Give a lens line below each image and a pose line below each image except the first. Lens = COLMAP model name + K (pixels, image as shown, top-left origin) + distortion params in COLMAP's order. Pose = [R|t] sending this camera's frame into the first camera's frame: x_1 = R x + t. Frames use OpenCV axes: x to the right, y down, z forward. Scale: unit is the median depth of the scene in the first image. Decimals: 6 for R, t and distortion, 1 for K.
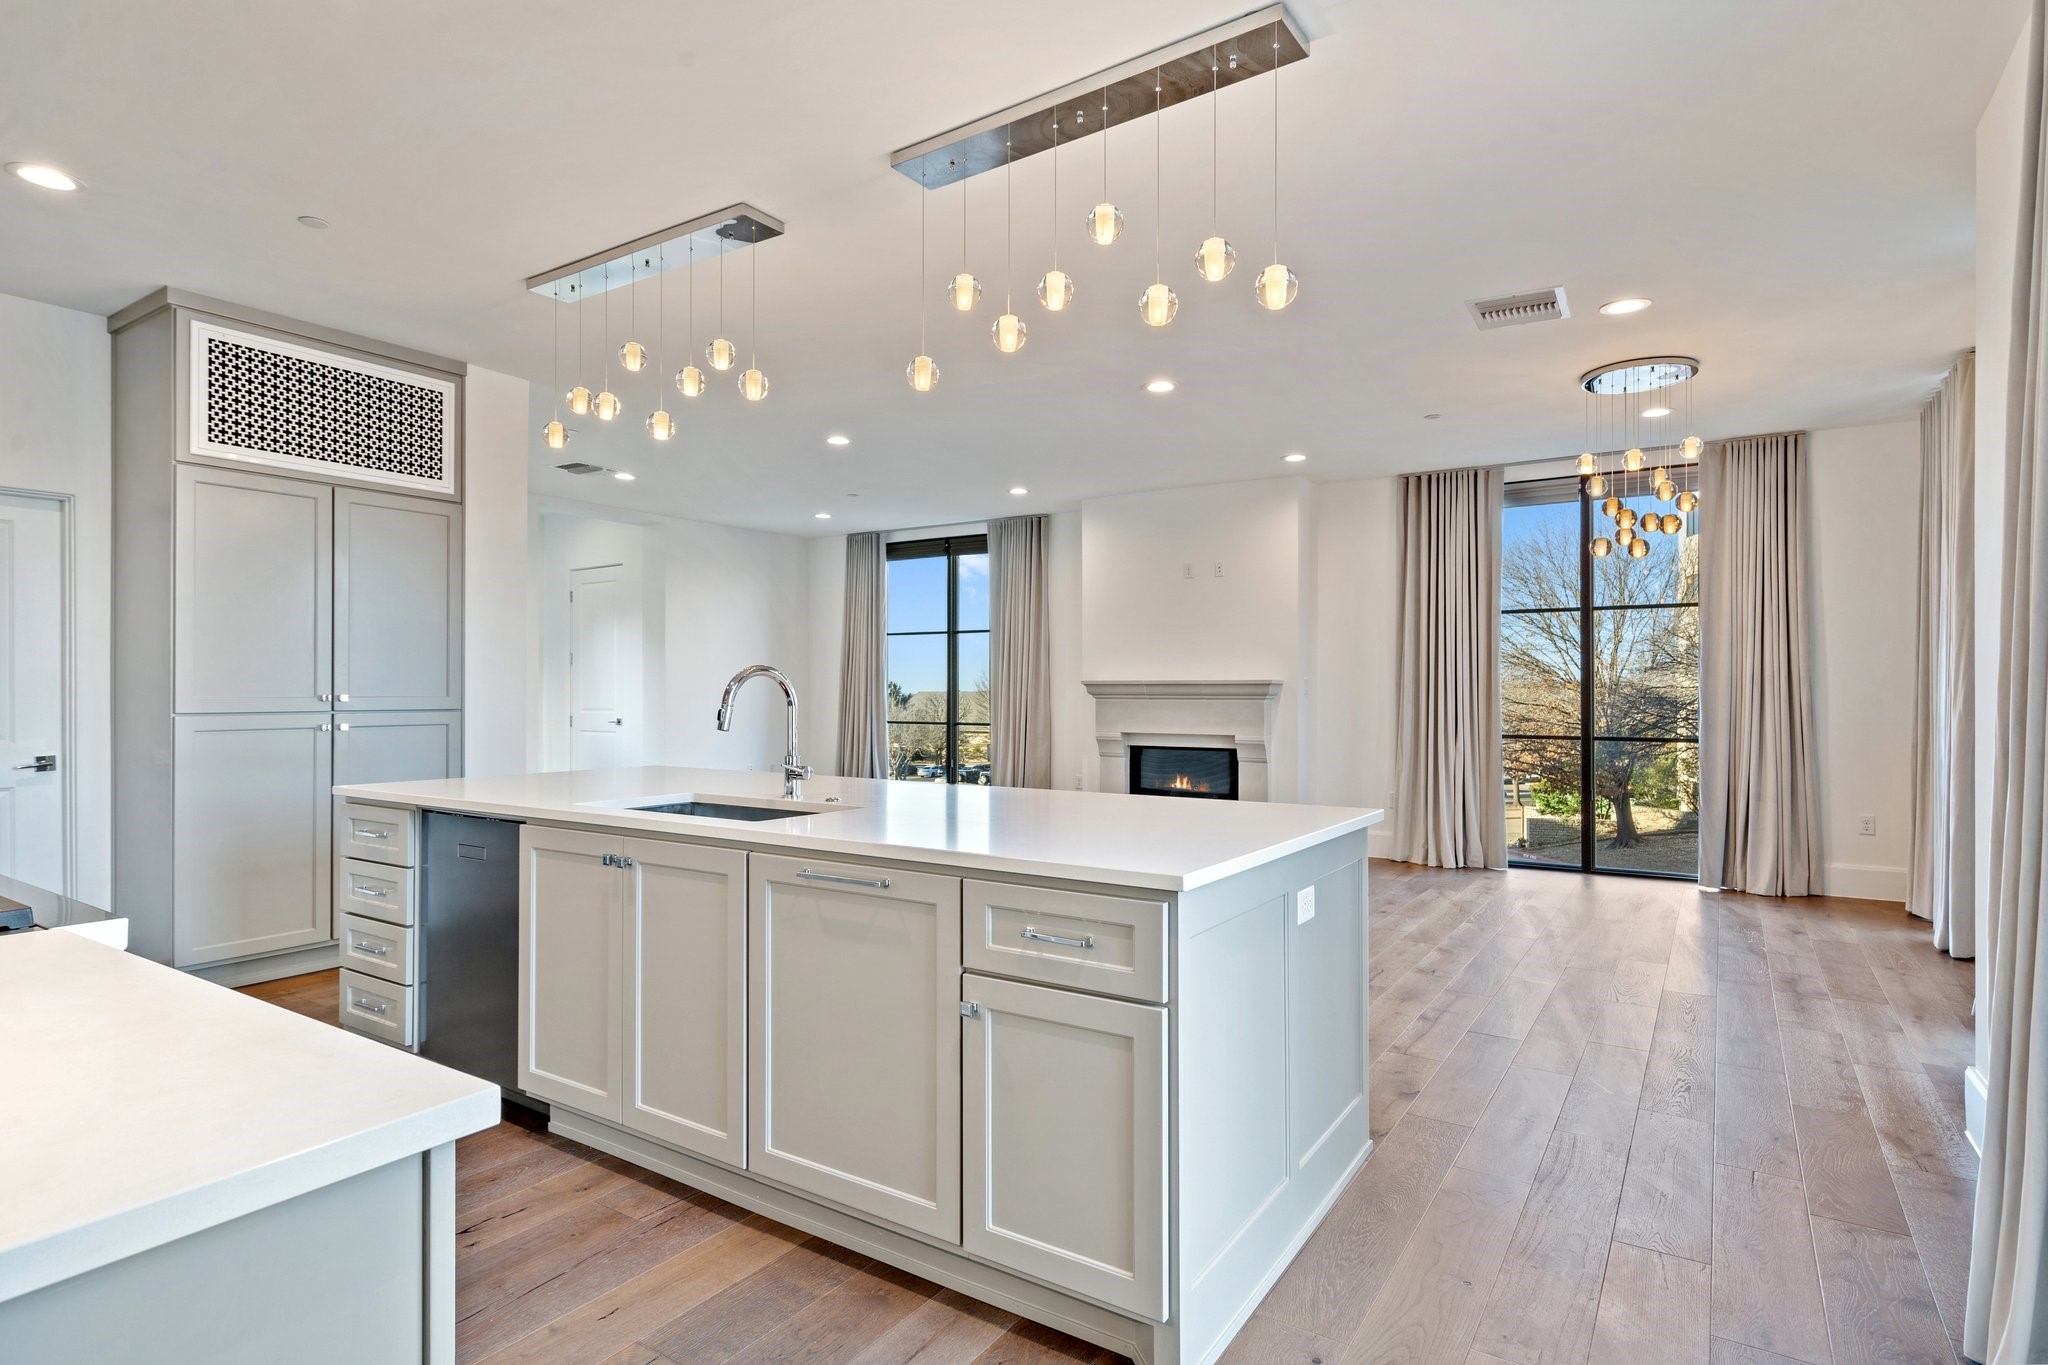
lens RADIAL K [[1067.1, 0, 1033.9], [0, 1067.1, 681.9], [0, 0, 1]] dist [0.006718, 0.001417]
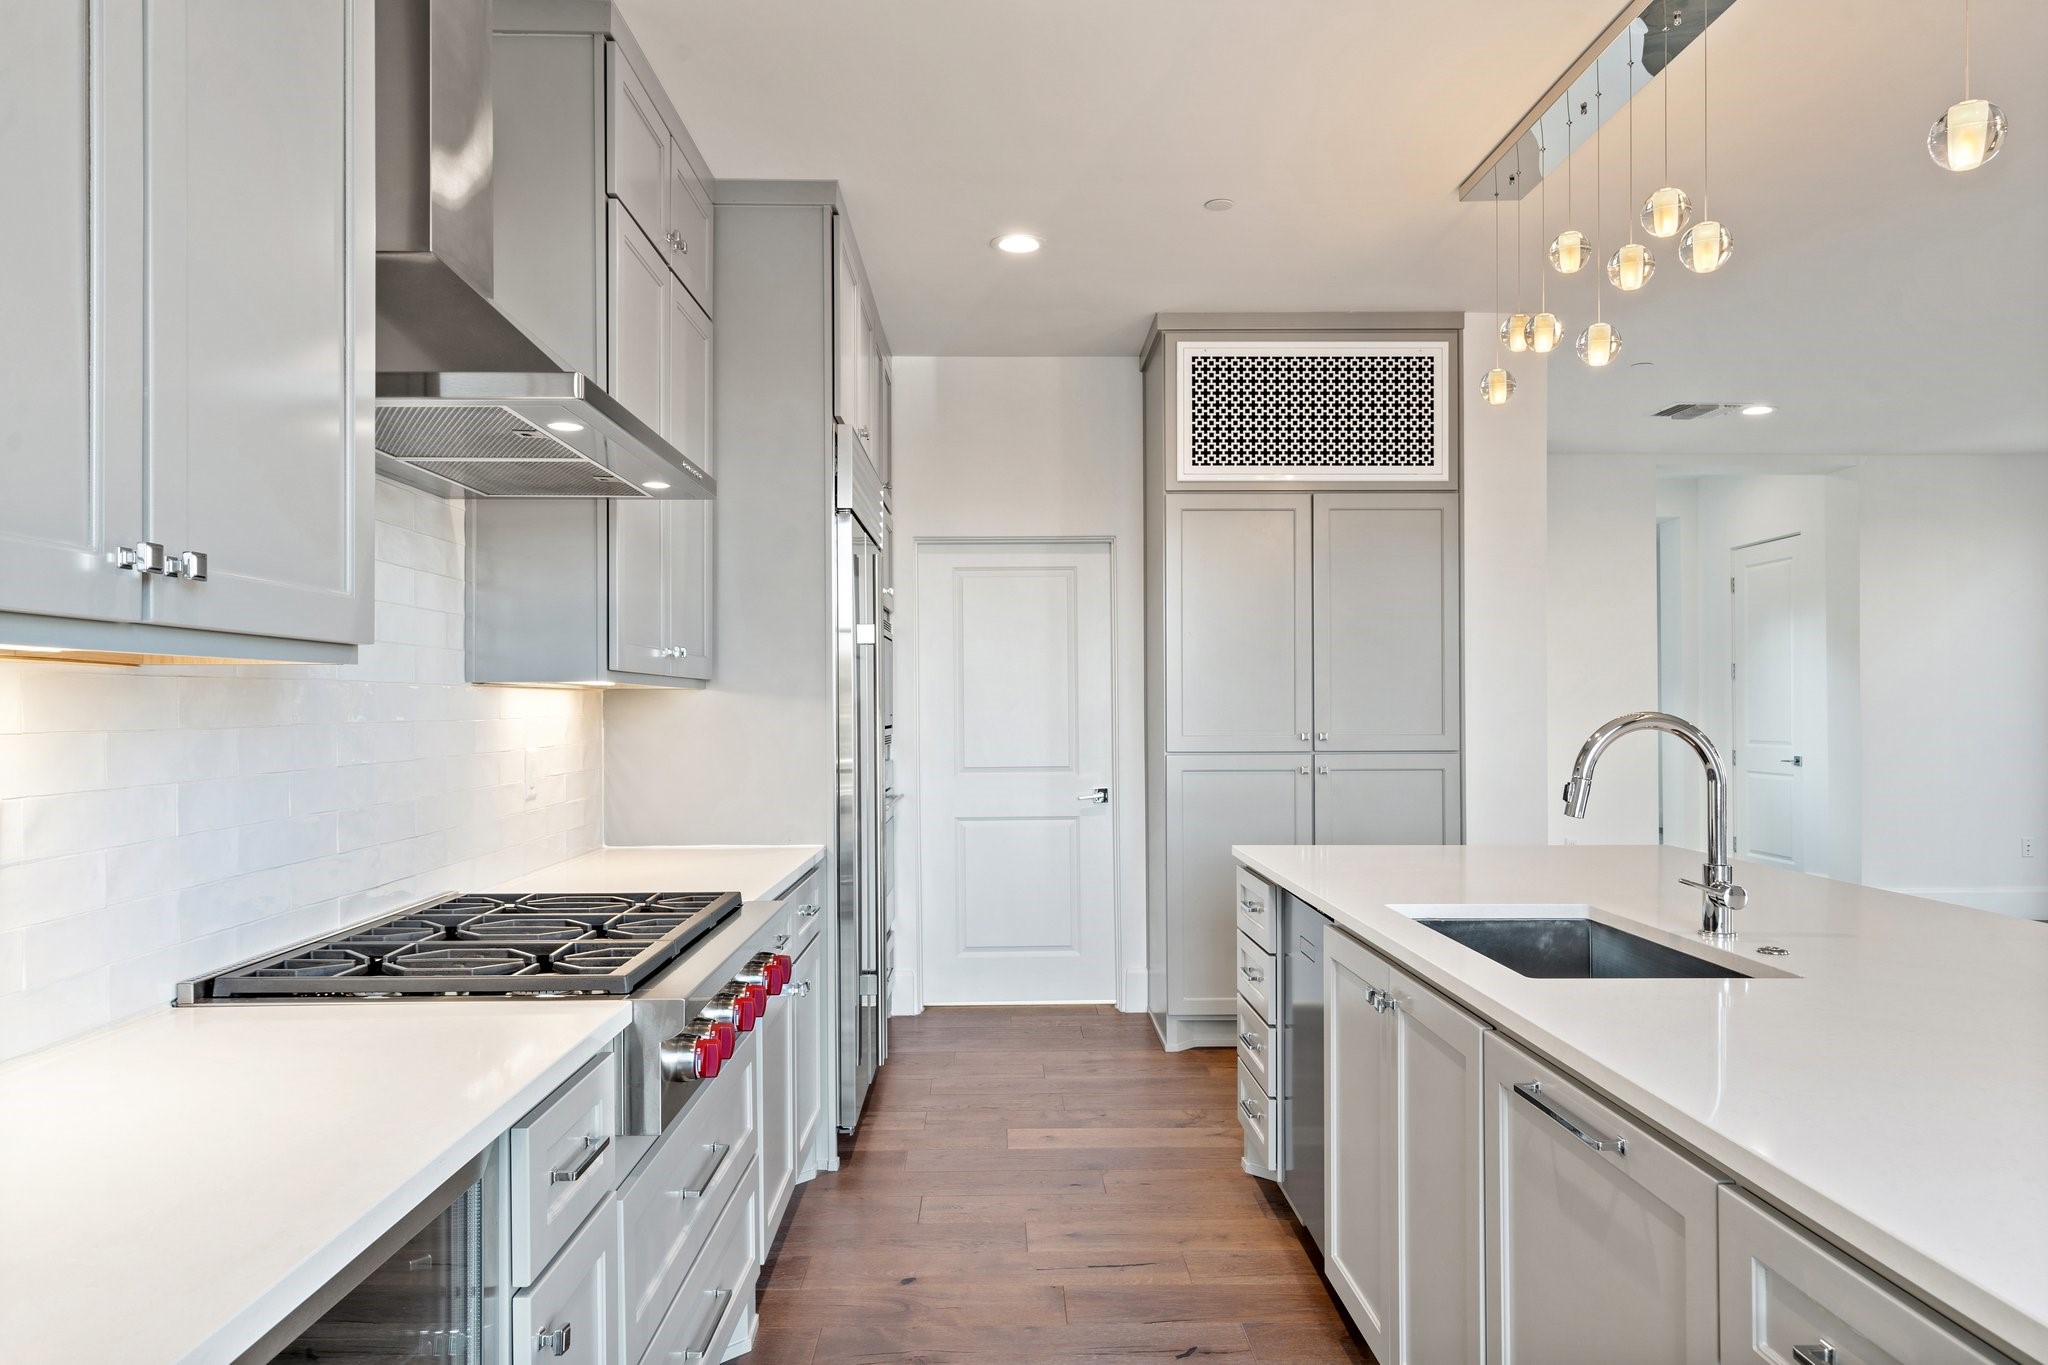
lens RADIAL K [[1356.2, 0, 1025.0], [0, 1356.2, 693.8], [0, 0, 1]] dist [0.016228, -0.000580]
pose [[0.566929, -0.009197, -0.823715, 0.123117], [0.010699, 0.999936, -0.003801, -0.017845], [0.823697, -0.006658, 0.566991, 0.180856]]
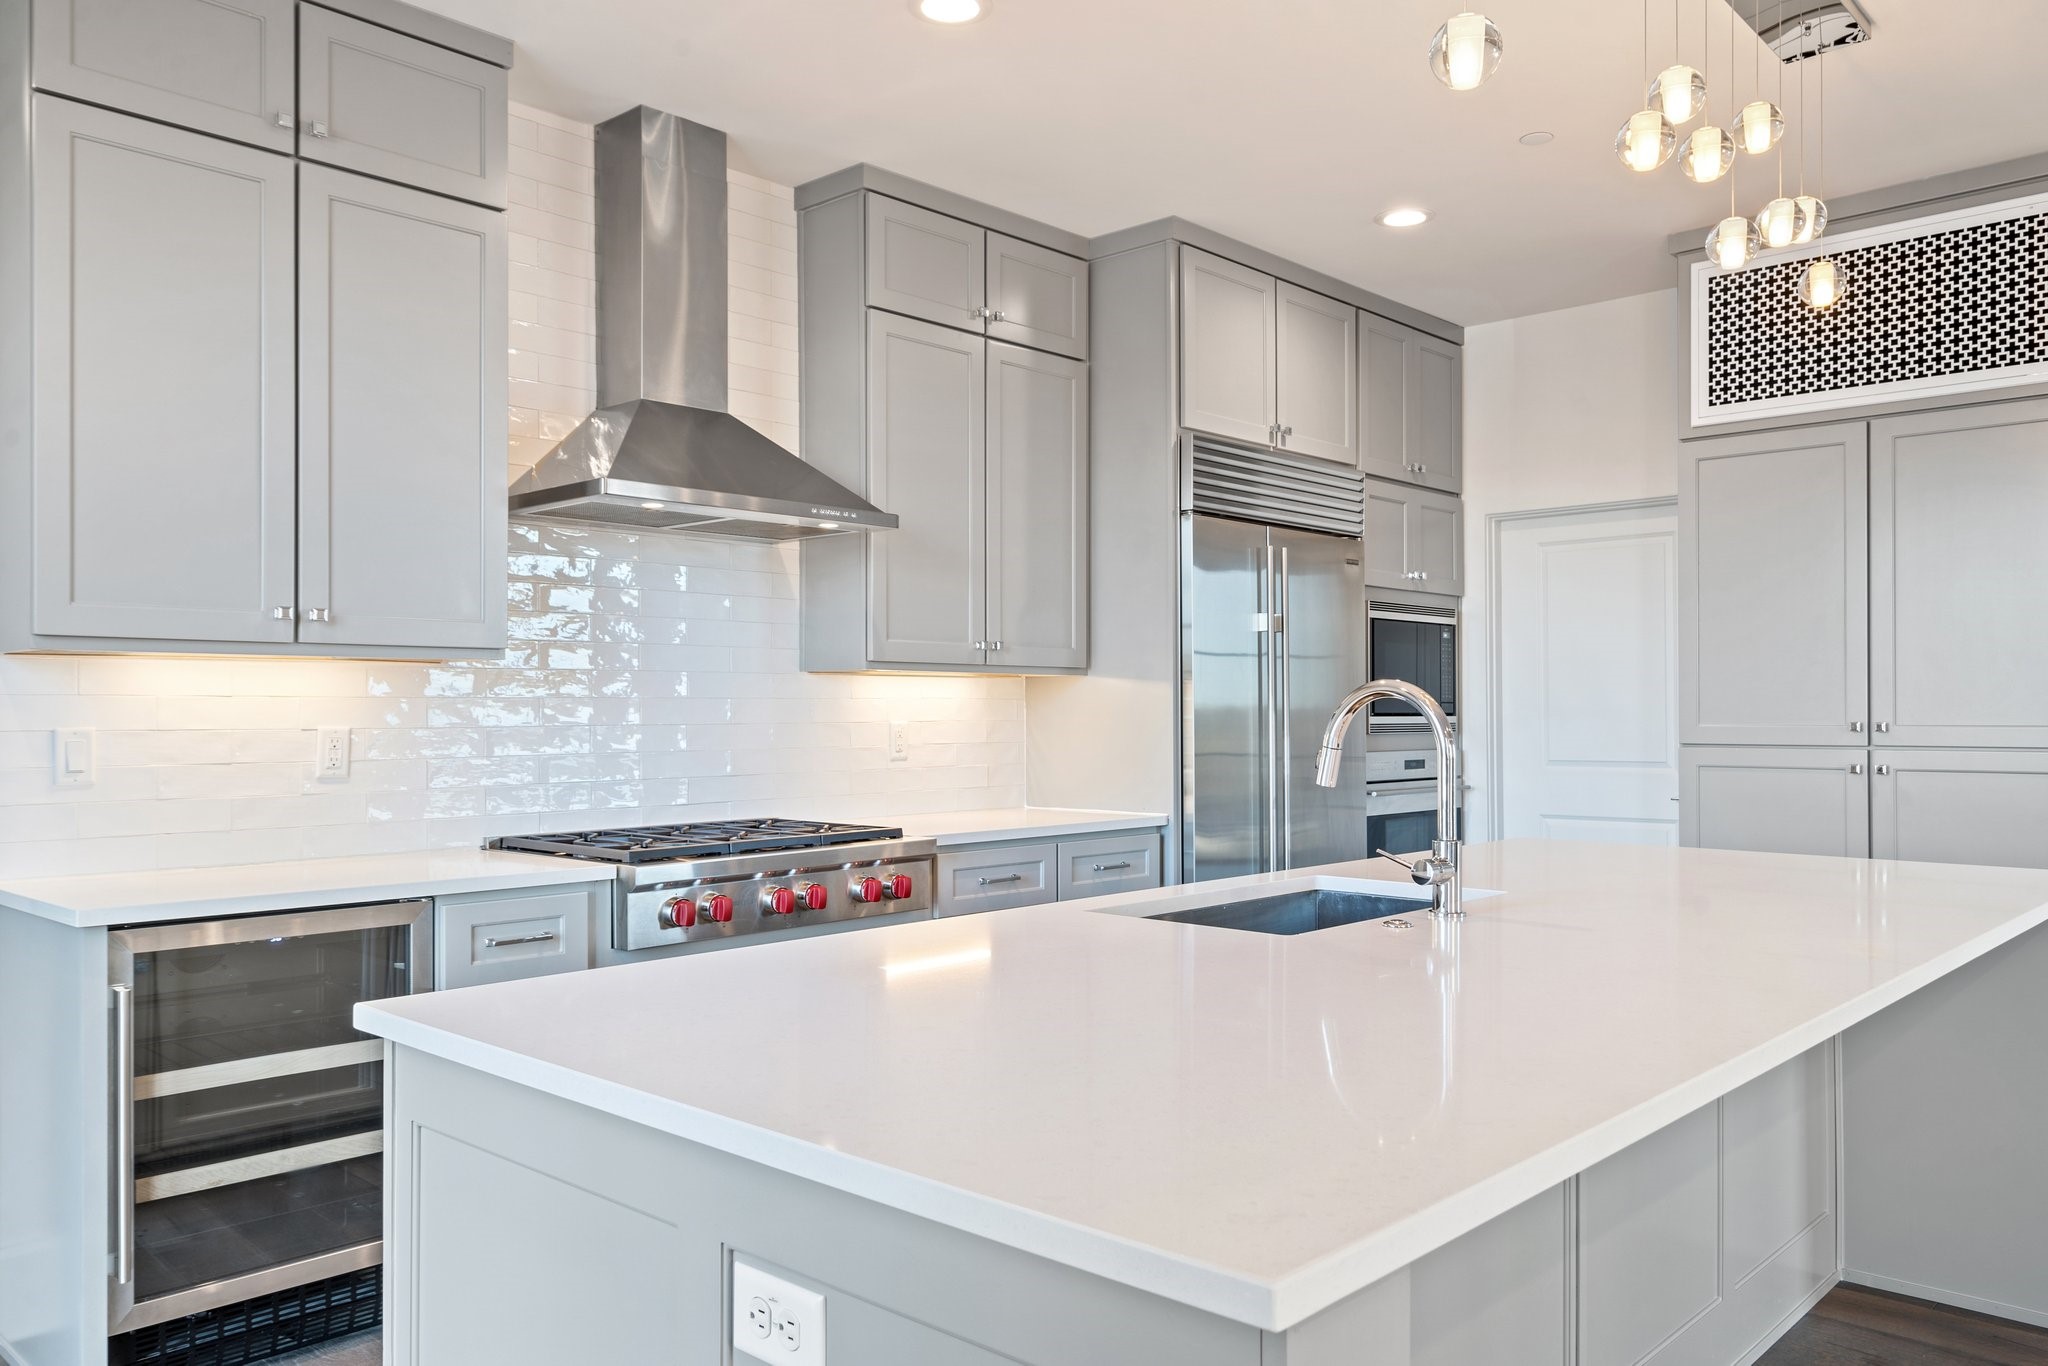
lens RADIAL K [[1512.0, 0, 1025.0], [0, 1512.0, 699.0], [0, 0, 1]] dist [0.012971, -0.002395]
pose [[-0.167144, -0.007345, -0.985905, 0.404470], [0.012008, 0.999883, -0.009484, 0.000240], [0.985859, -0.013424, -0.167036, 0.628567]]
